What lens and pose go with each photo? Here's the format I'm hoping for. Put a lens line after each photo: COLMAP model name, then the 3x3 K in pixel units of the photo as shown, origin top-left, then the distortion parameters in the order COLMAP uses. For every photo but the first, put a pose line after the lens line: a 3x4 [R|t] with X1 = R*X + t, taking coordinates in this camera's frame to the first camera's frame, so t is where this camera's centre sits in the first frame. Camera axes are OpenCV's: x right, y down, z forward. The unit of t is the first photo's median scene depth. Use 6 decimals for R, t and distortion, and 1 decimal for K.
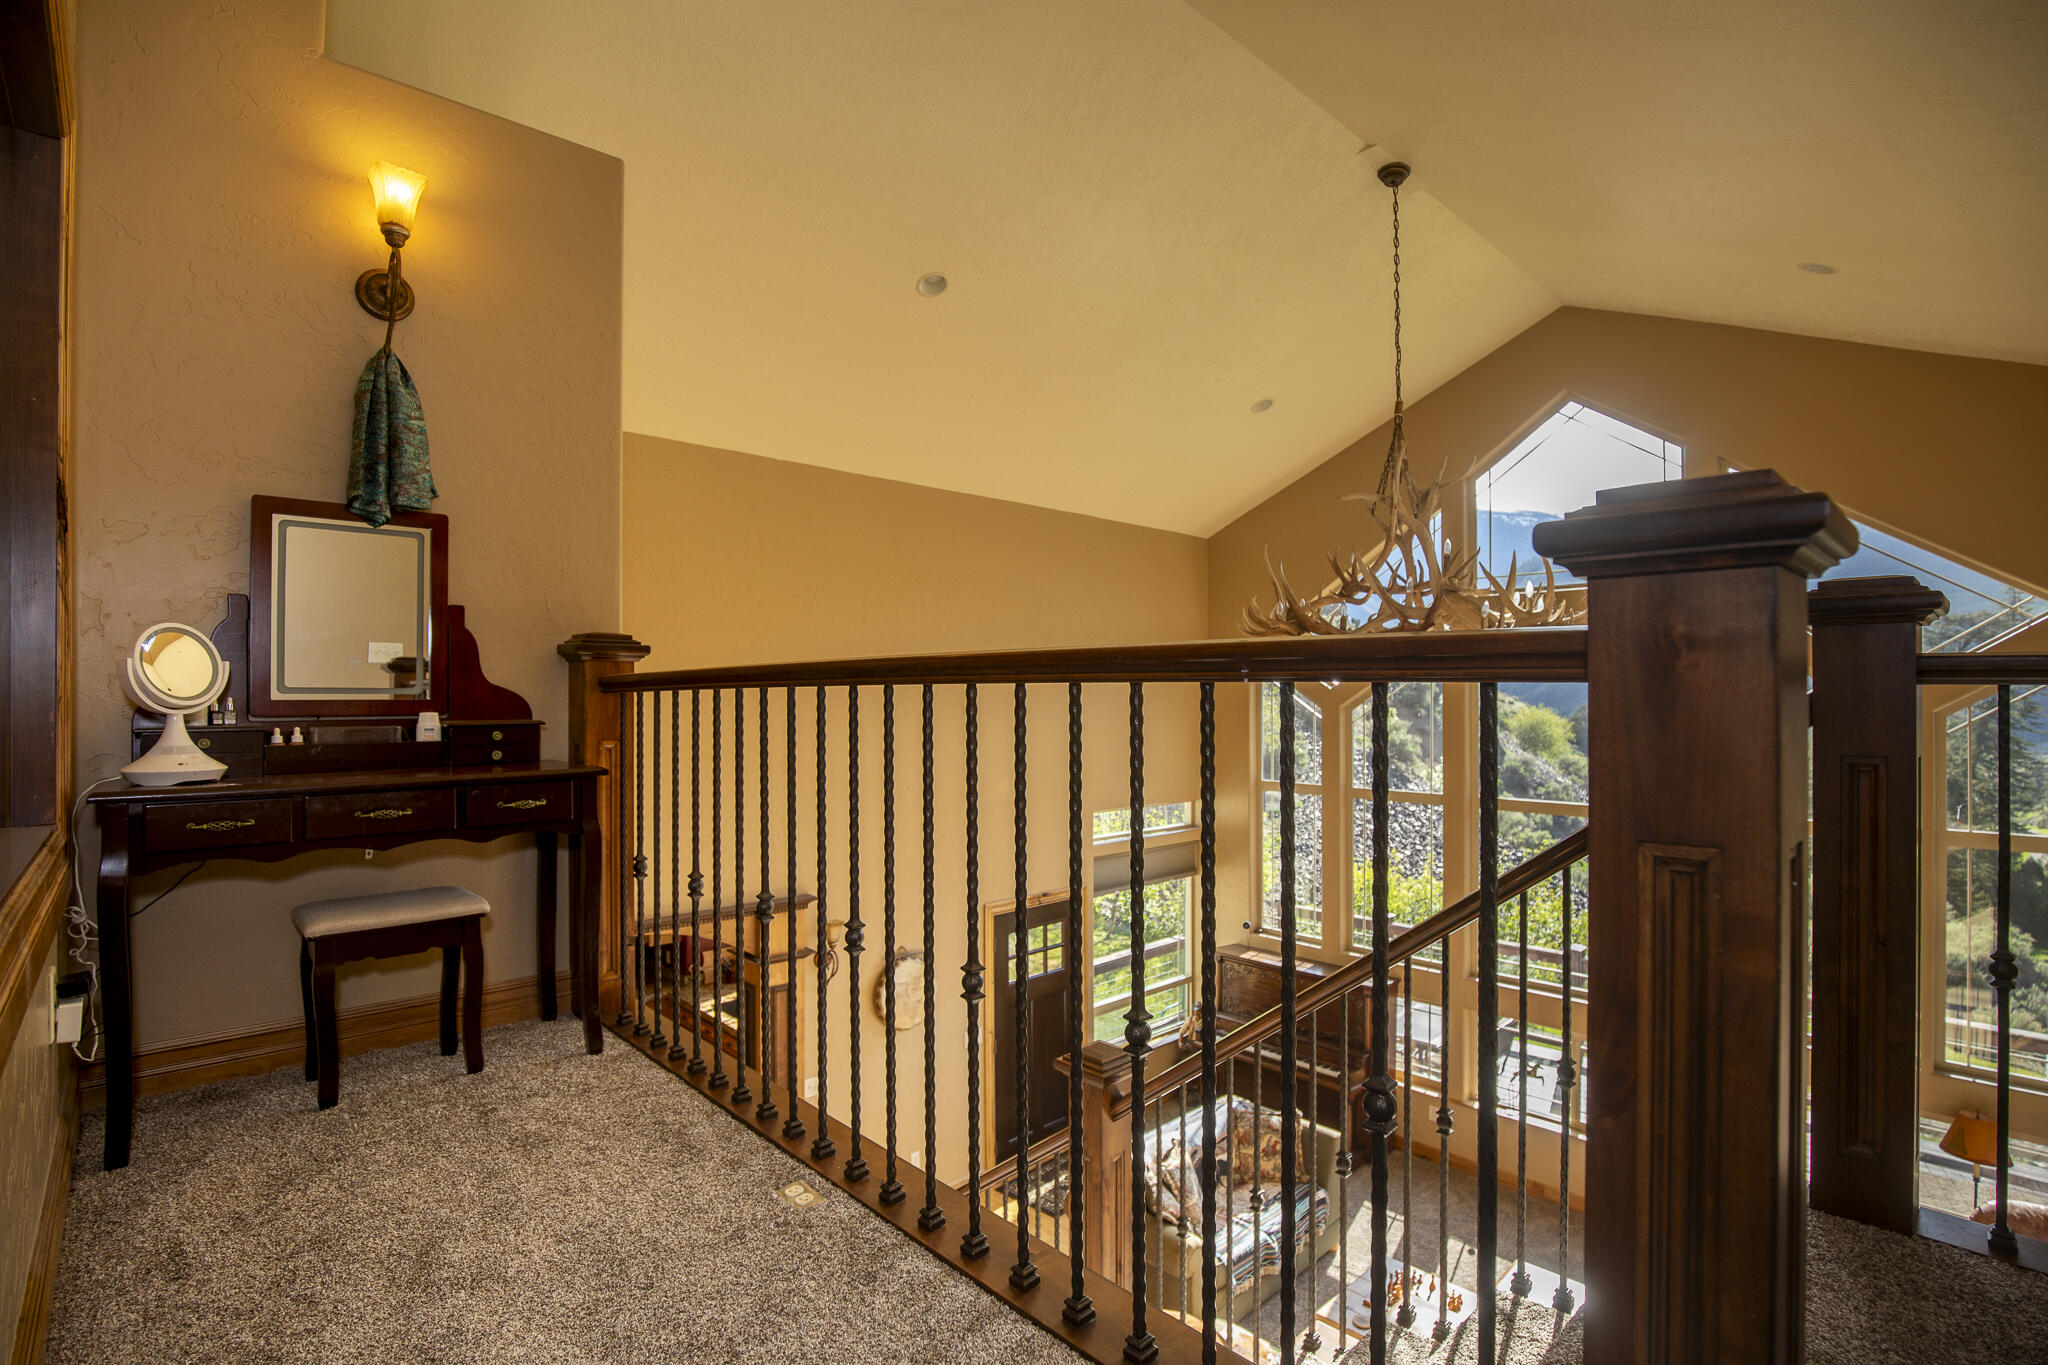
lens RADIAL K [[920.7, 0, 1041.6], [0, 920.7, 691.3], [0, 0, 1]] dist [0.010242, -0.001184]
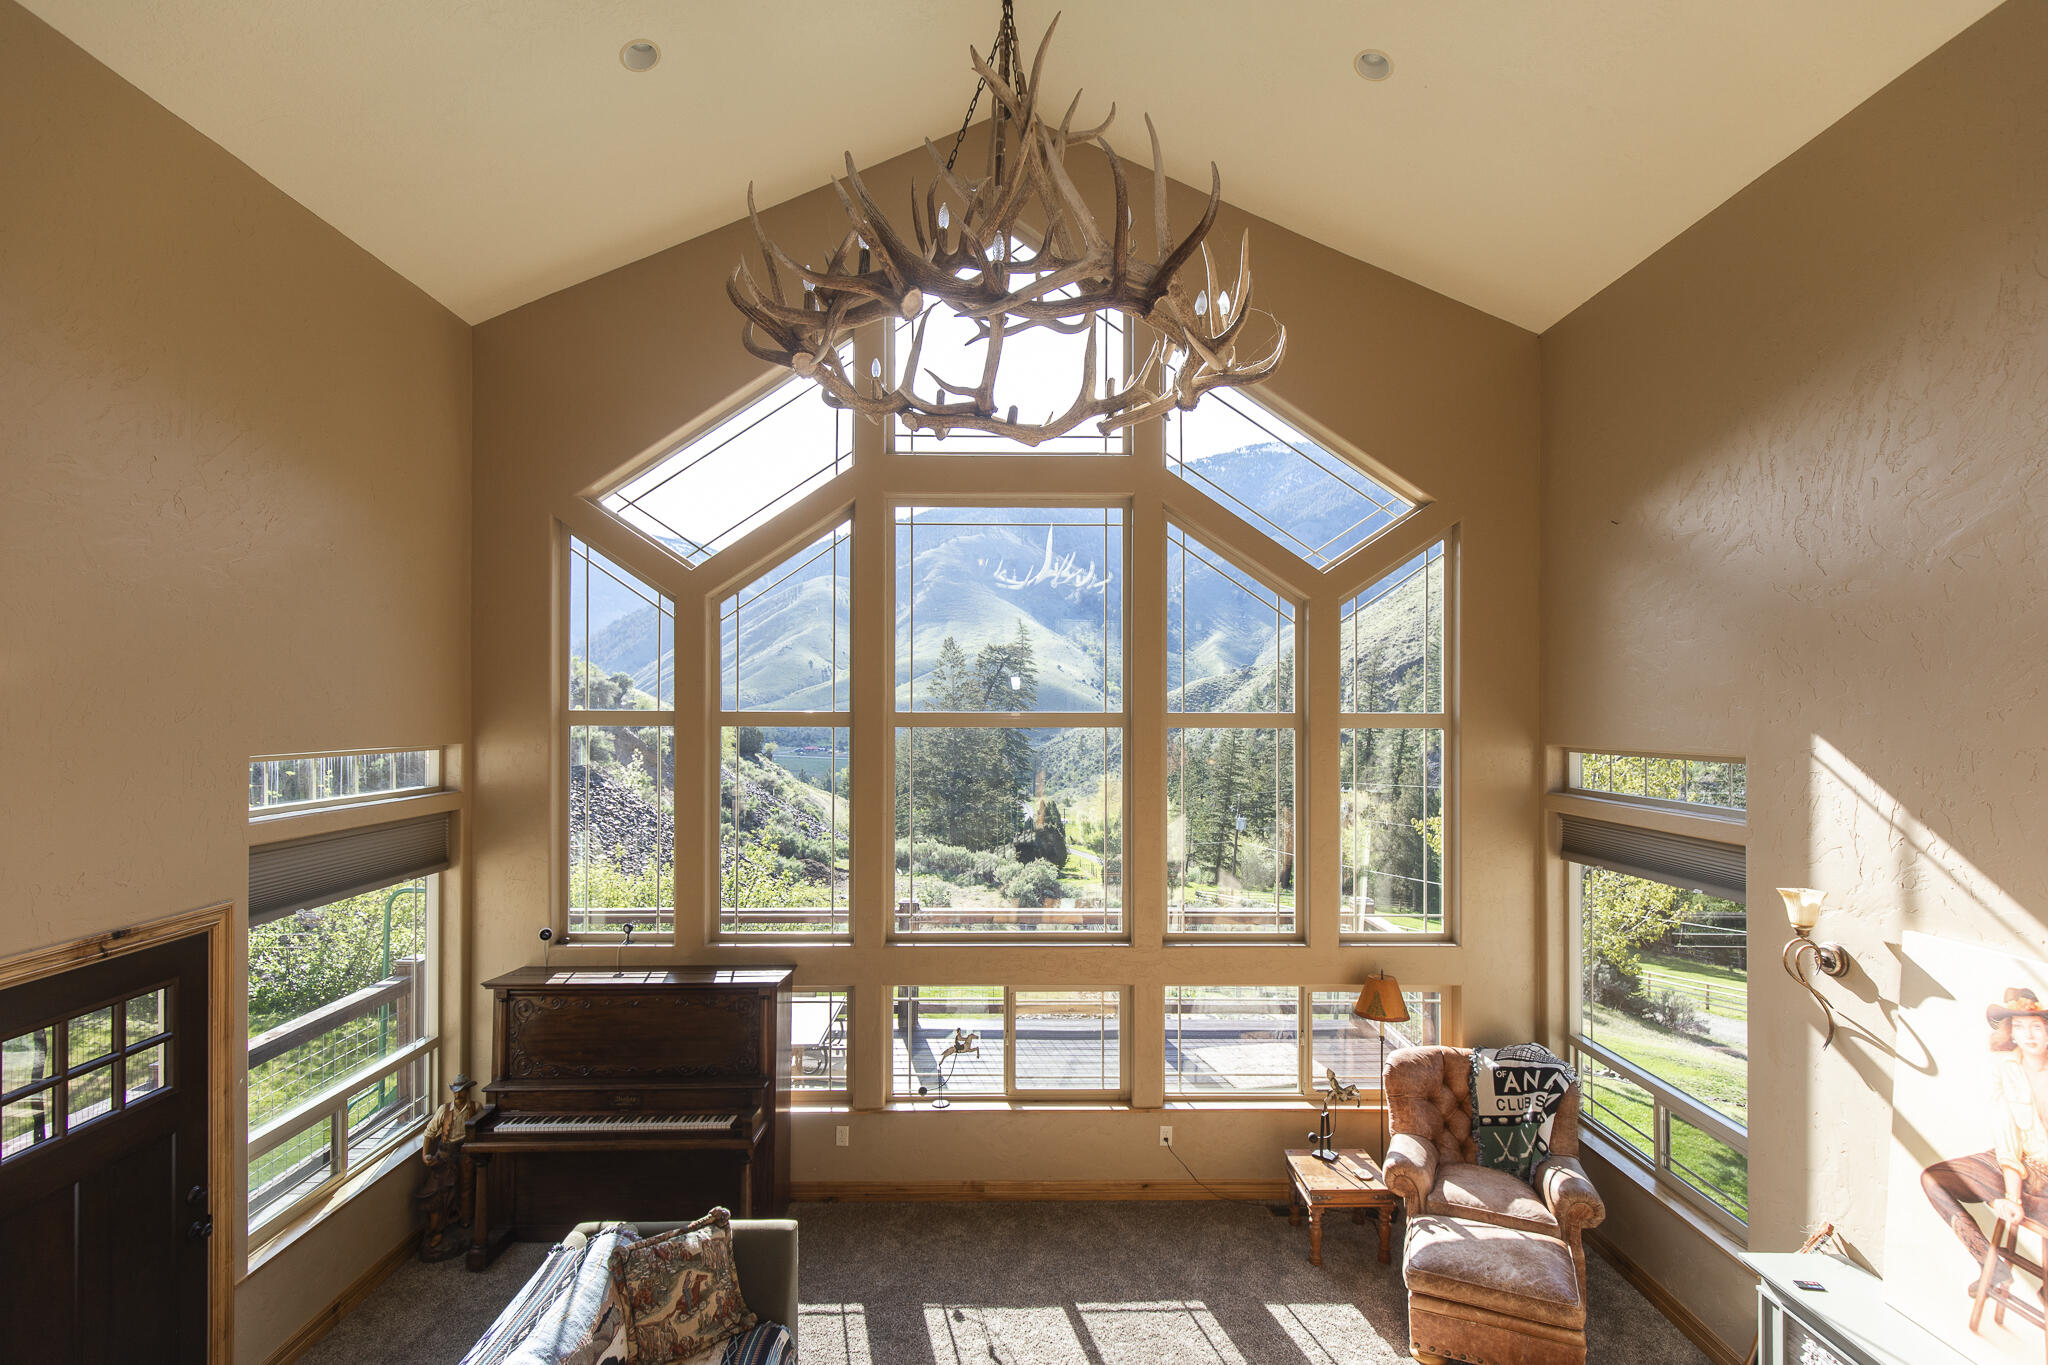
lens RADIAL K [[928.0, 0, 1022.6], [0, 928.0, 701.1], [0, 0, 1]] dist [0.005849, -0.000638]
pose [[0.683461, 0.007733, 0.729946, -0.026060], [-0.012579, 0.999920, 0.001185, 0.095458], [-0.729879, -0.009992, 0.683504, 0.351378]]
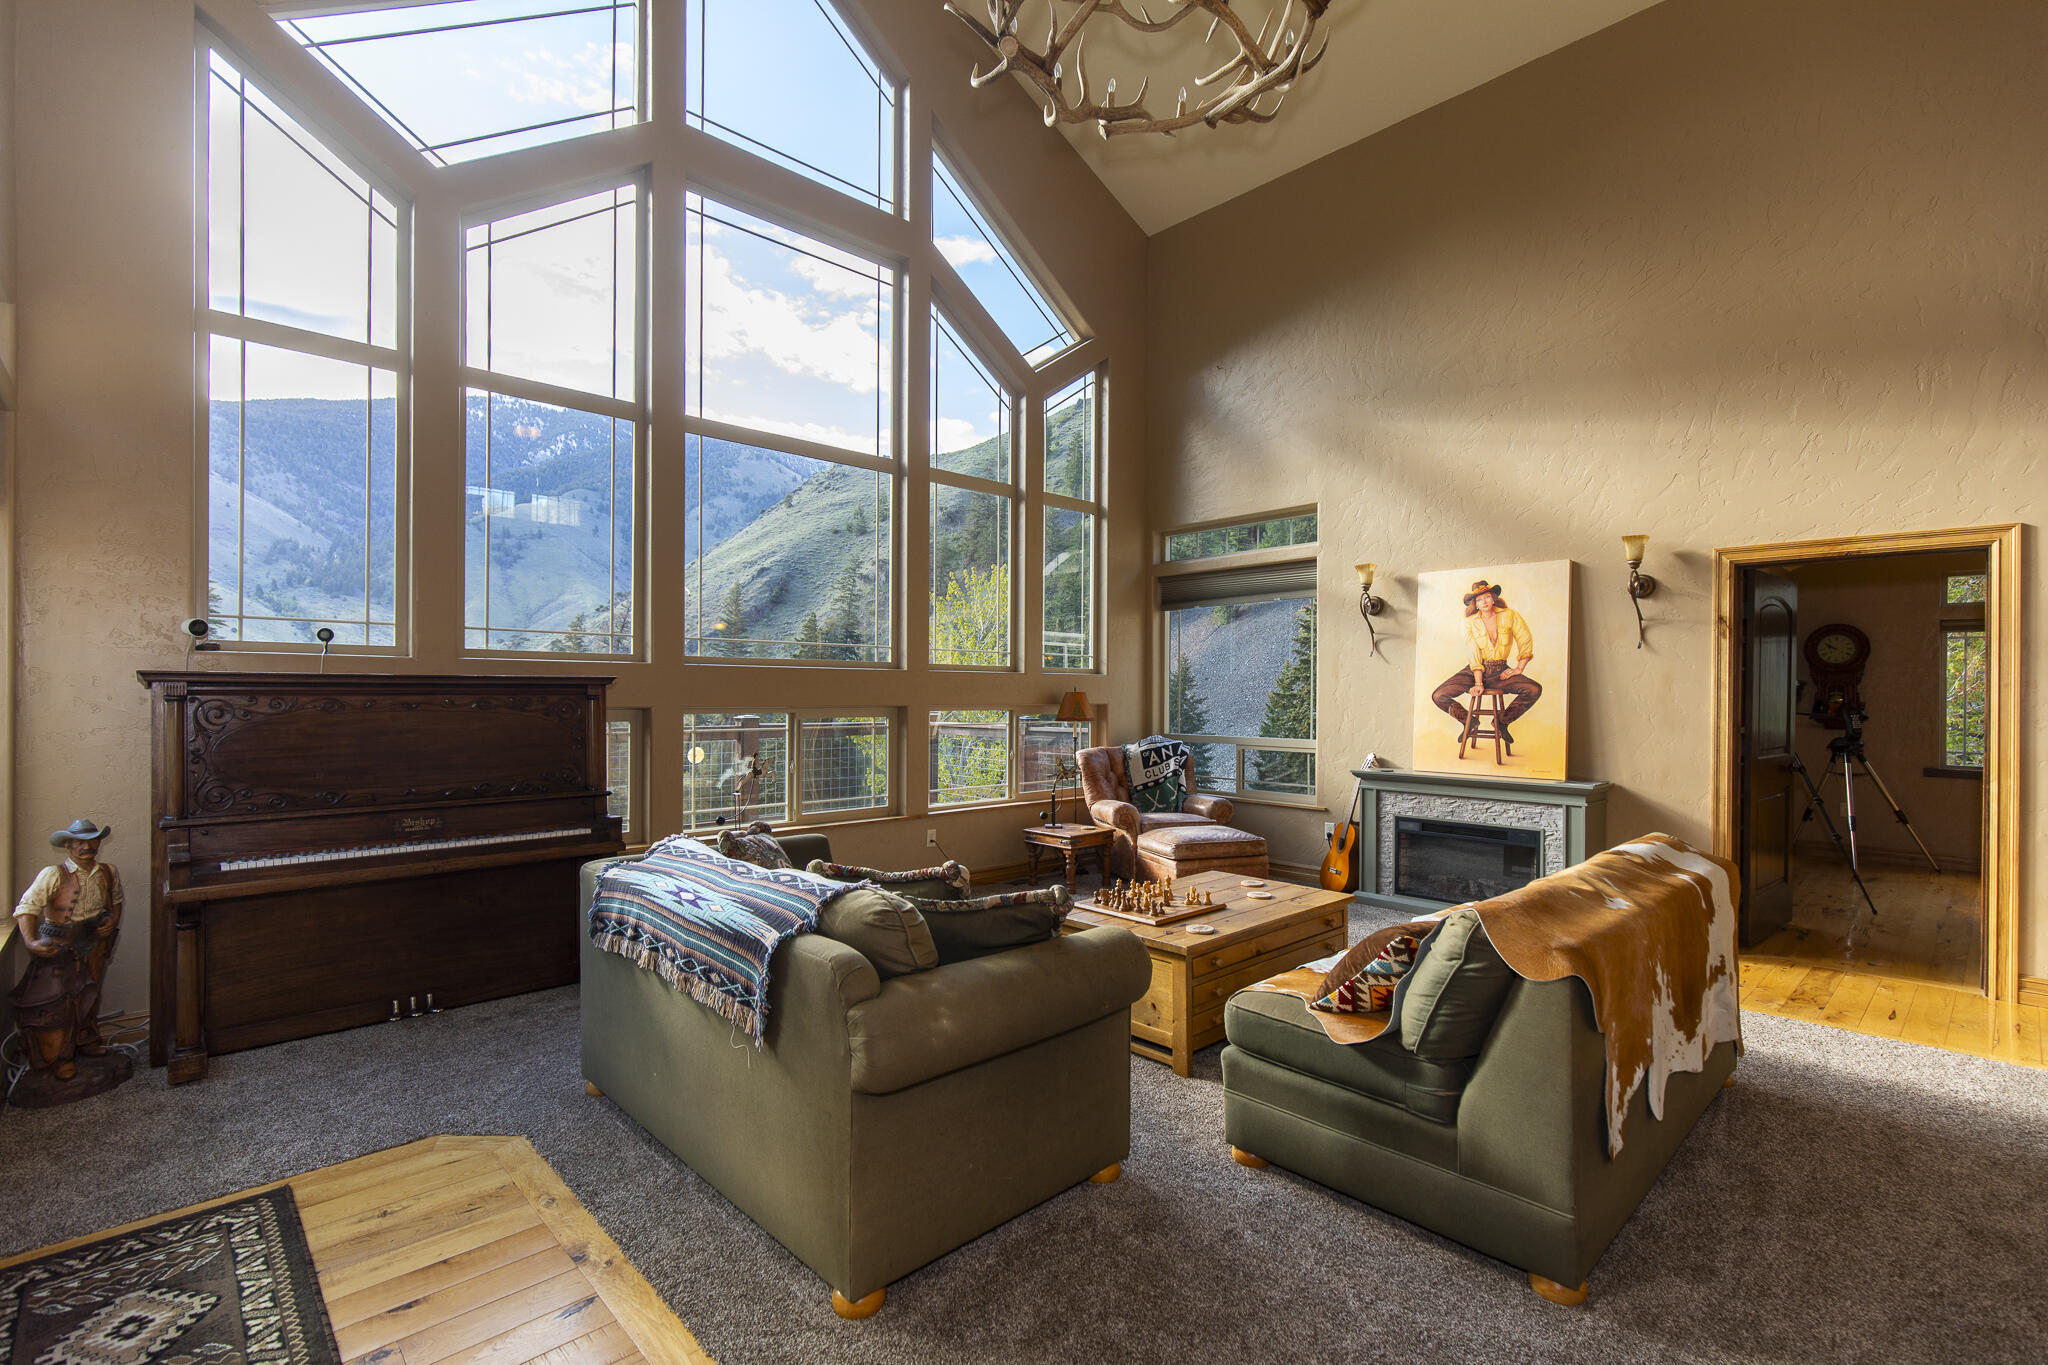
lens RADIAL K [[905.7, 0, 1033.3], [0, 905.7, 689.3], [0, 0, 1]] dist [0.003172, 0.000226]
pose [[0.006721, 0.000932, 0.999977, -0.203830], [-0.019906, 0.999802, -0.000798, 0.291118], [-0.999779, -0.019900, 0.006738, 0.652775]]
